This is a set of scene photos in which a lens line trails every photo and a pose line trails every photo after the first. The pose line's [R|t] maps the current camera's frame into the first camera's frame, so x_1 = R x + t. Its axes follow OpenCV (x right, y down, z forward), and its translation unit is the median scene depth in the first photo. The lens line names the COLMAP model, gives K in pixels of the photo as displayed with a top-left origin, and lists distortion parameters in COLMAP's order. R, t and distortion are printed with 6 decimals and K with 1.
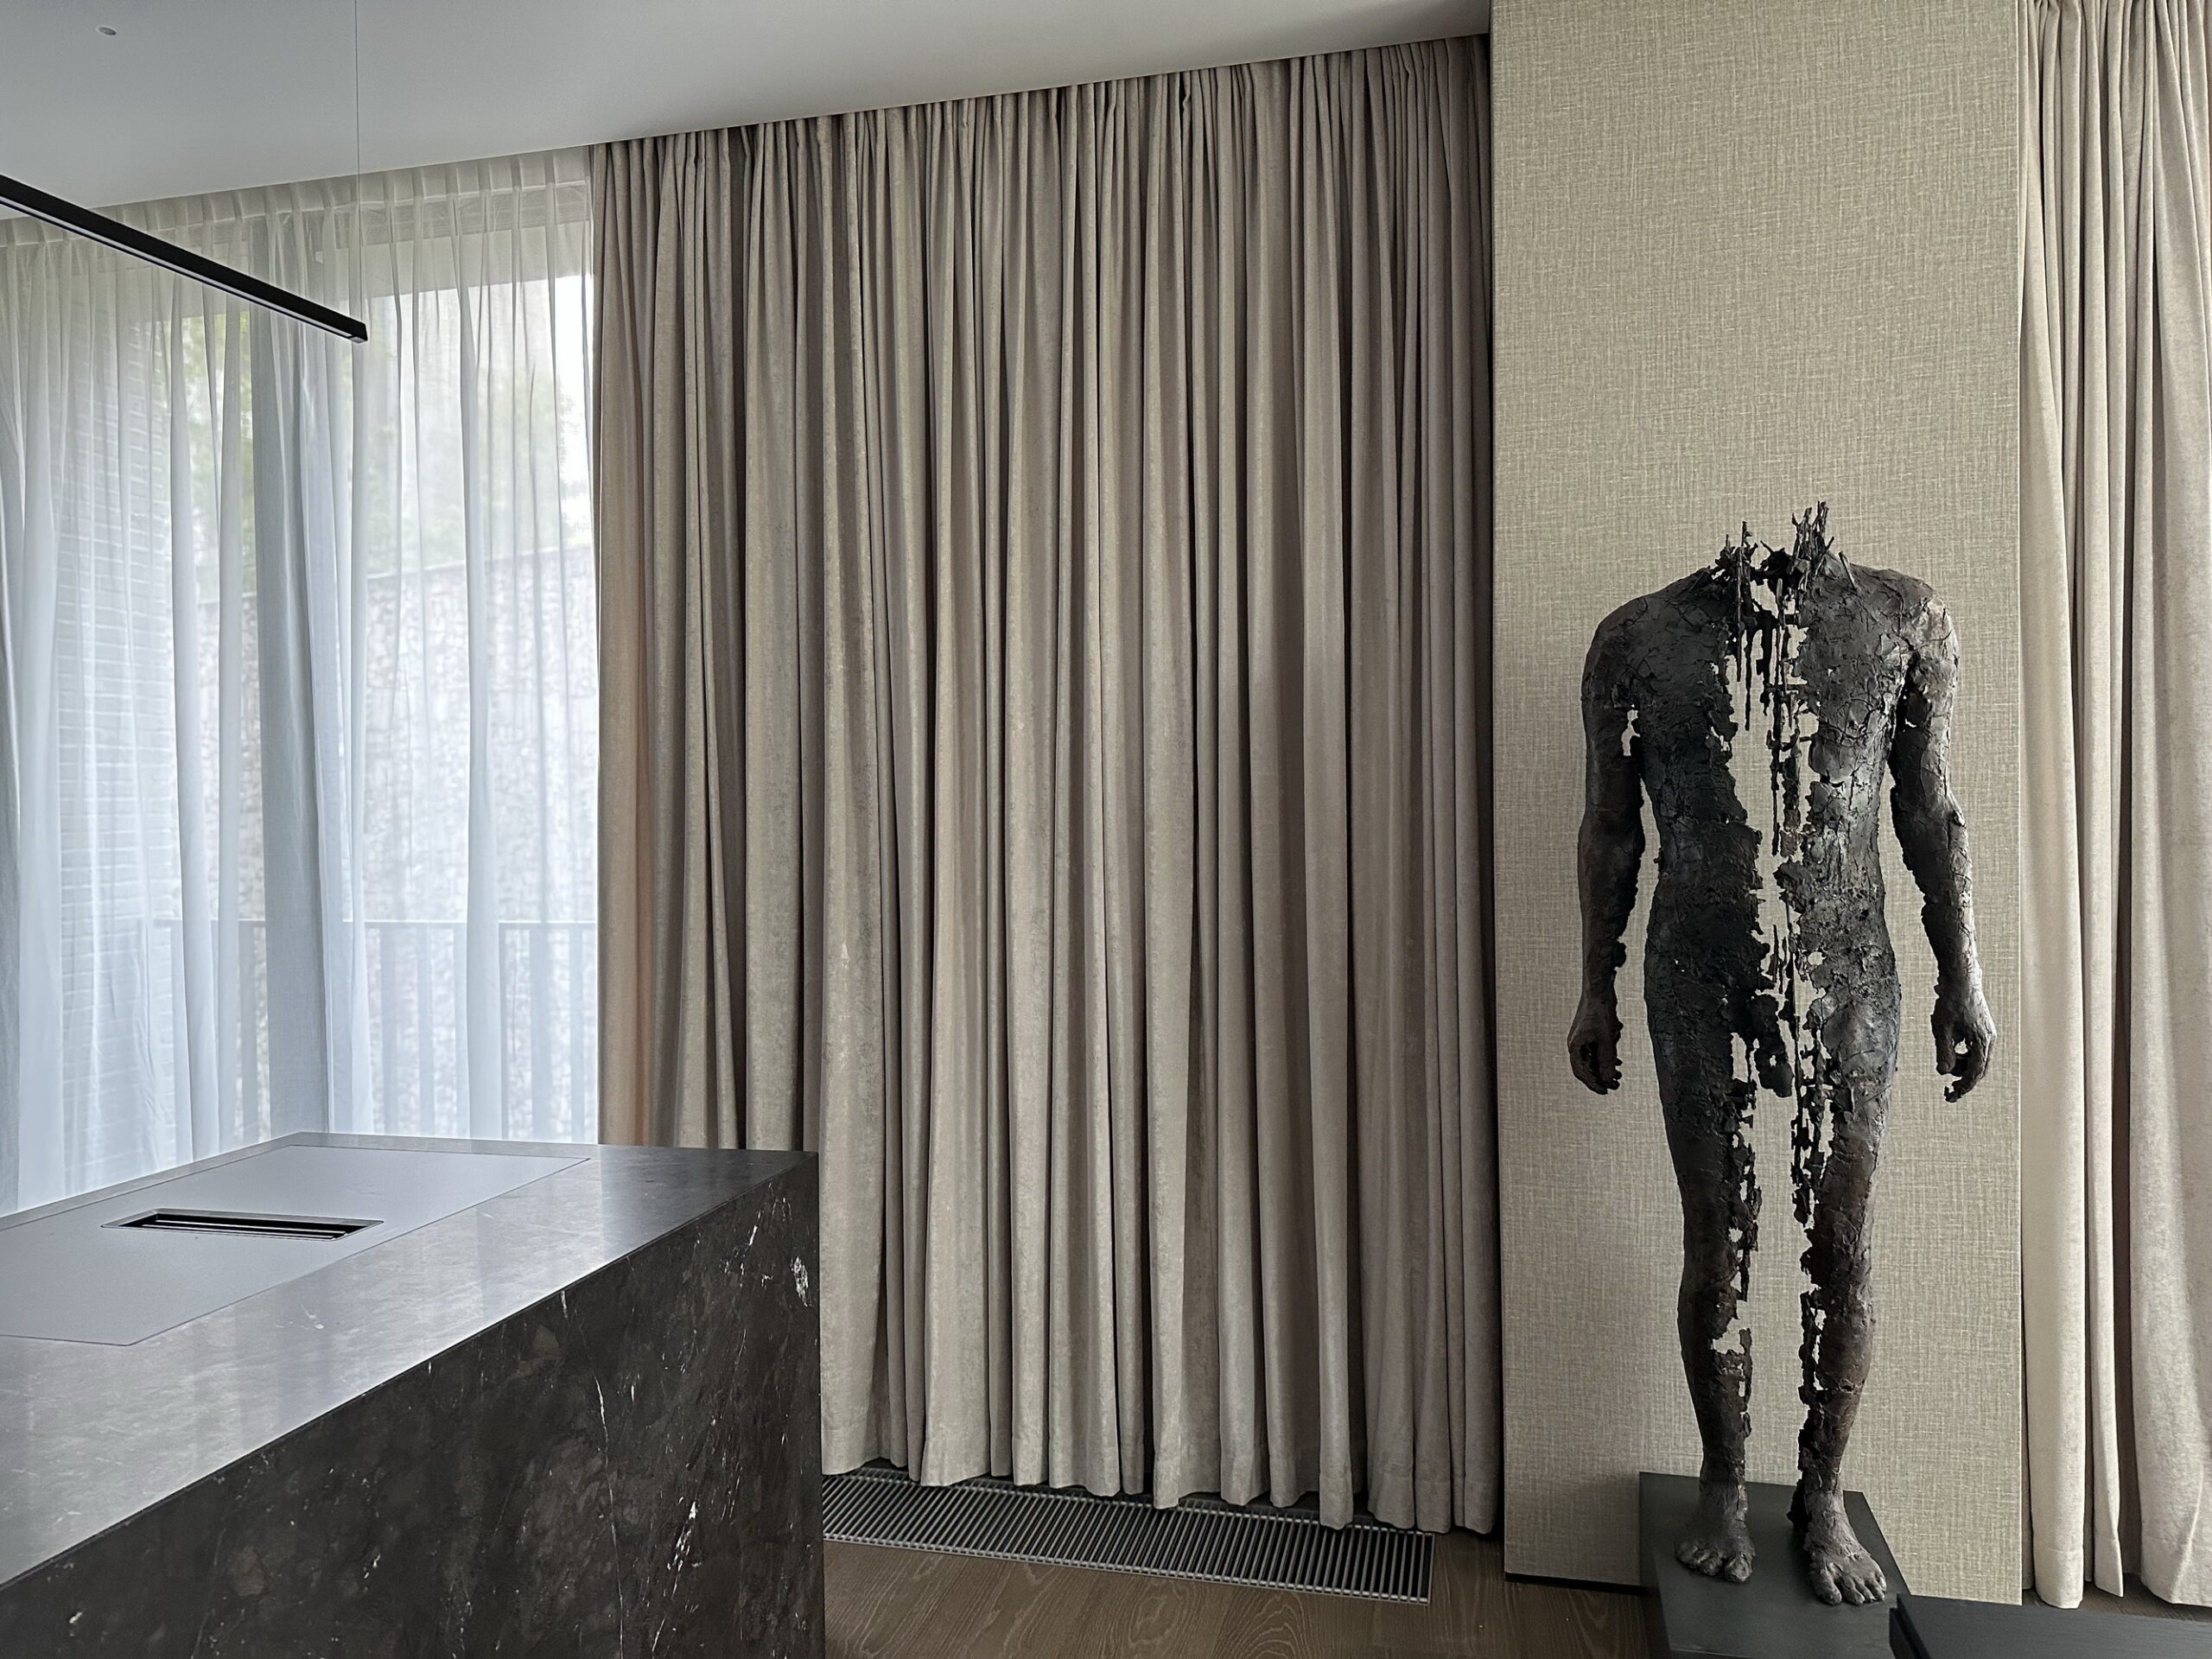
lens RADIAL K [[1553.9, 0, 1108.1], [0, 1553.9, 860.7], [0, 0, 1]] dist [0.038422, -0.089149]
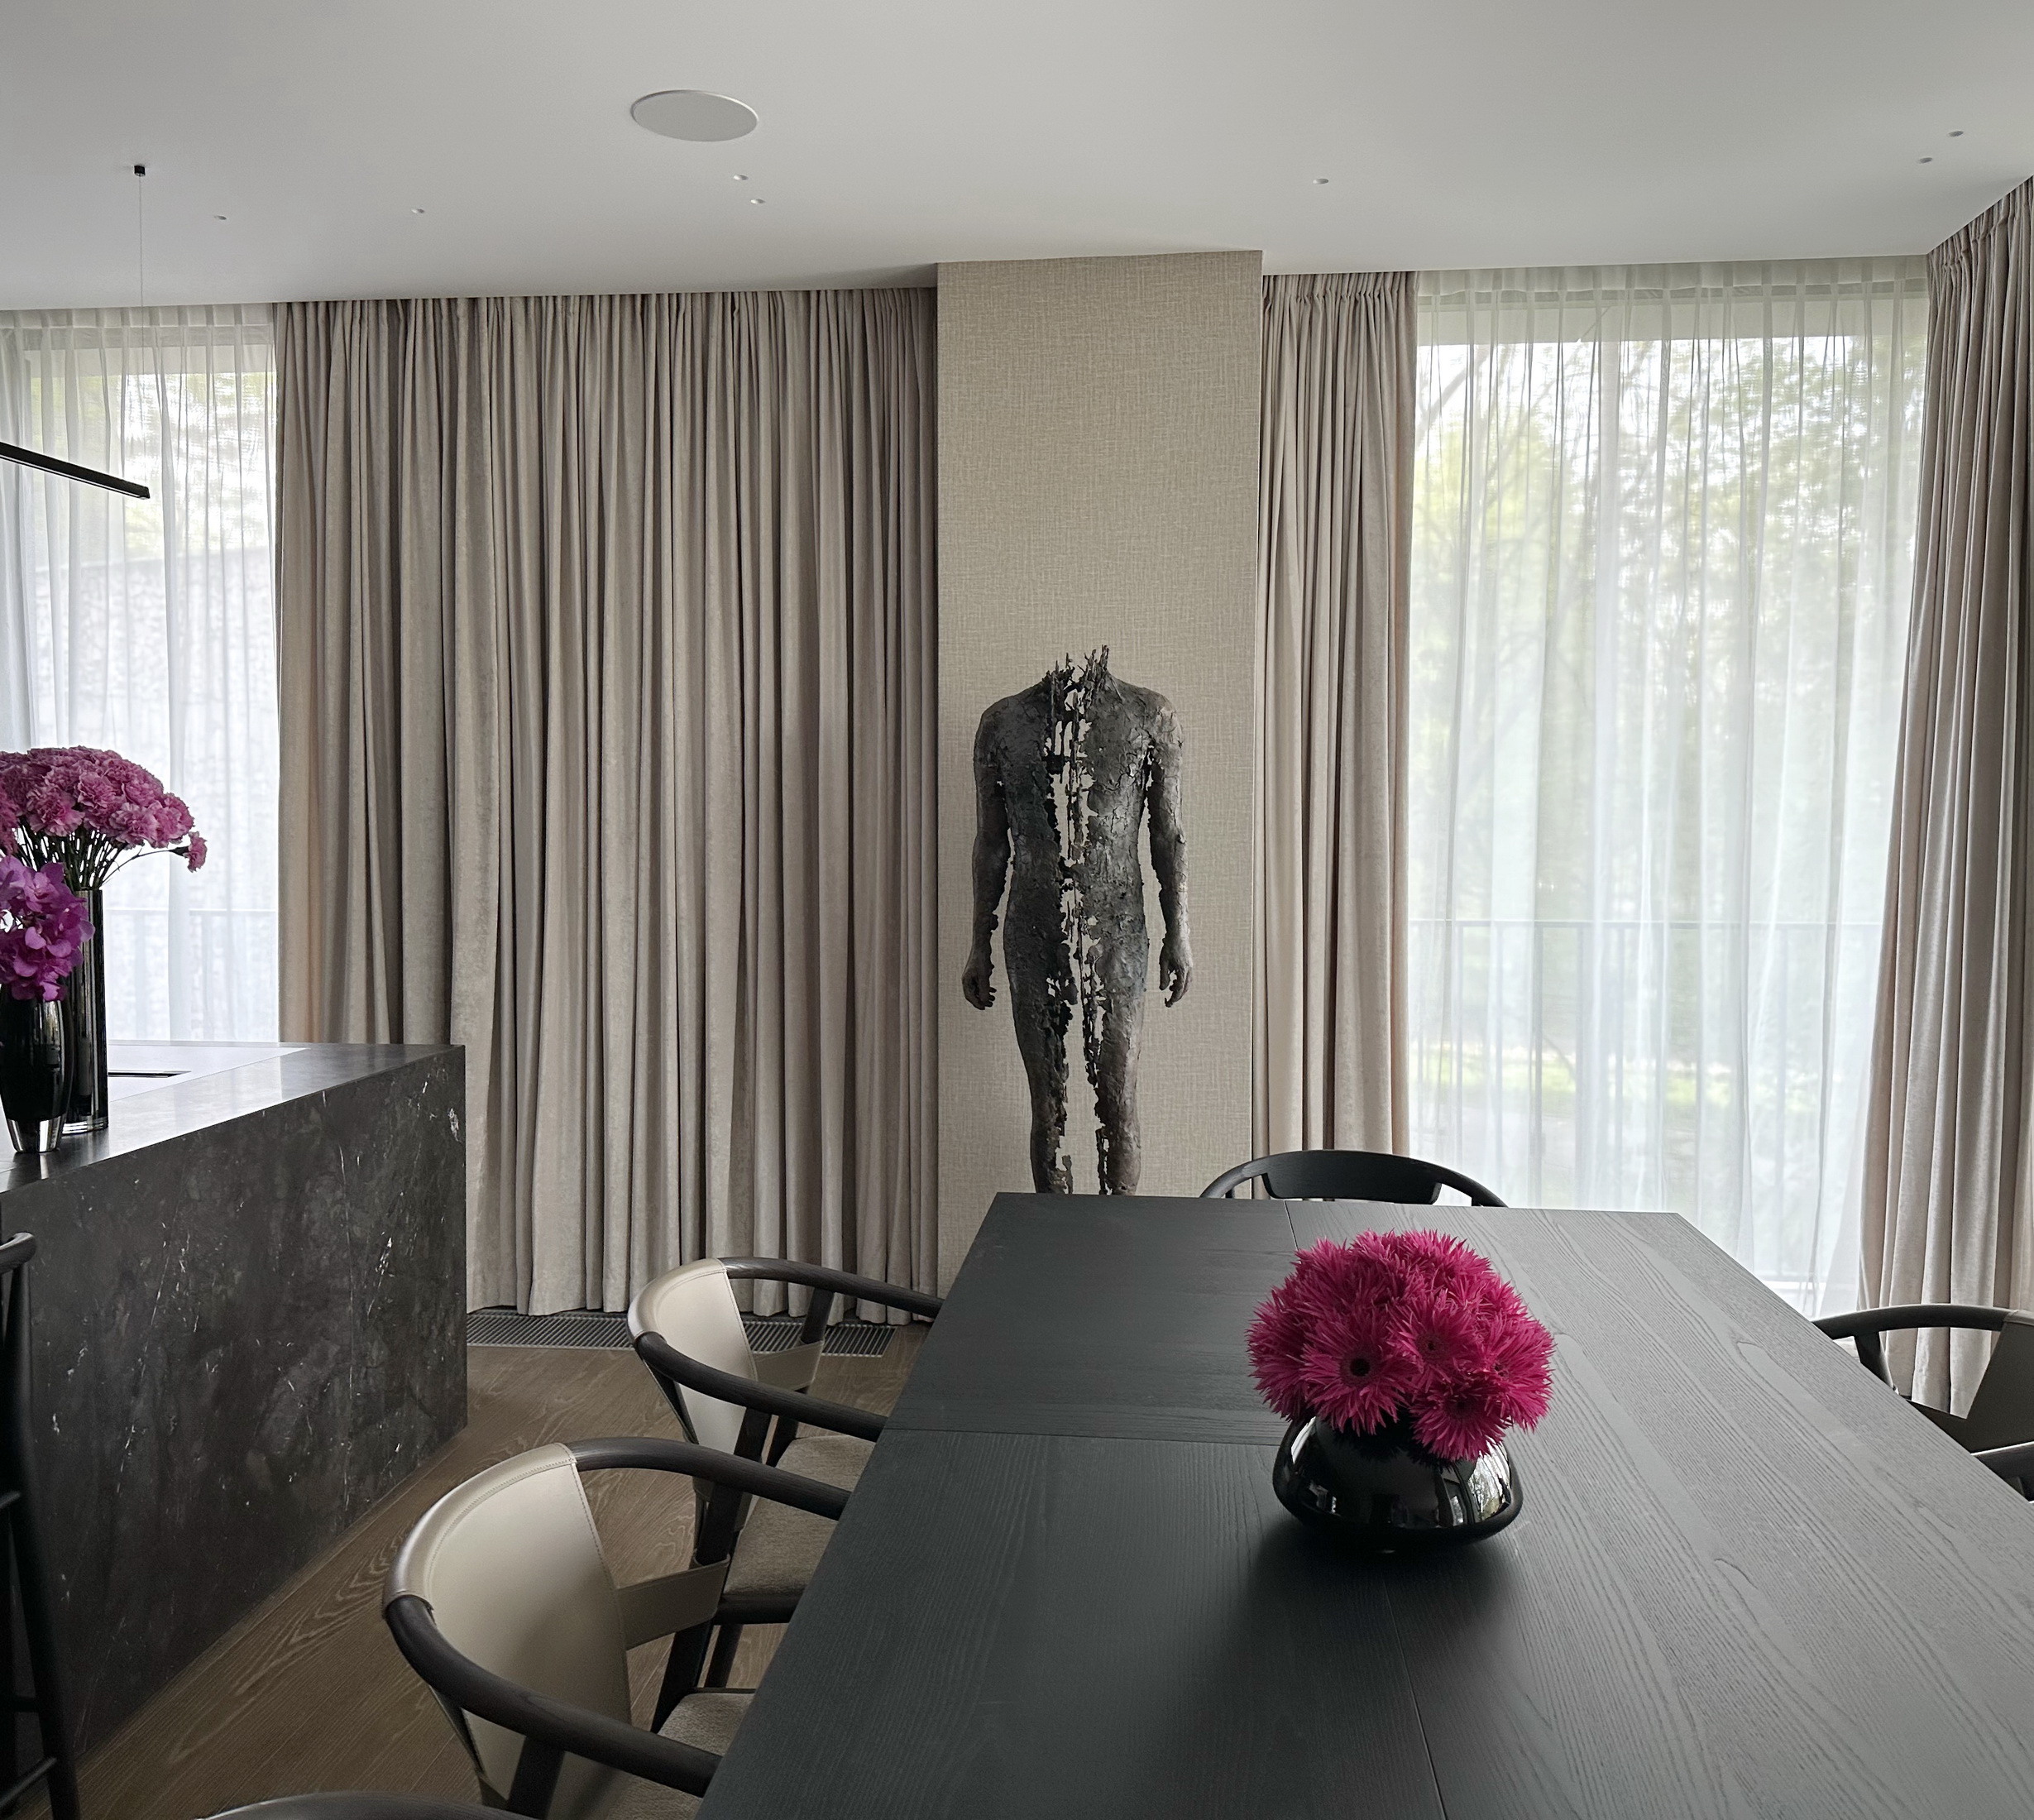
lens RADIAL K [[1686.4, 0, 1017.0], [0, 1686.4, 910.0], [0, 0, 1]] dist [0.117144, -0.261783]
pose [[0.988207, 0.007863, 0.152923, 0.071747], [-0.010463, 0.999814, 0.016208, 0.015991], [-0.152767, -0.017617, 0.988105, -0.564287]]
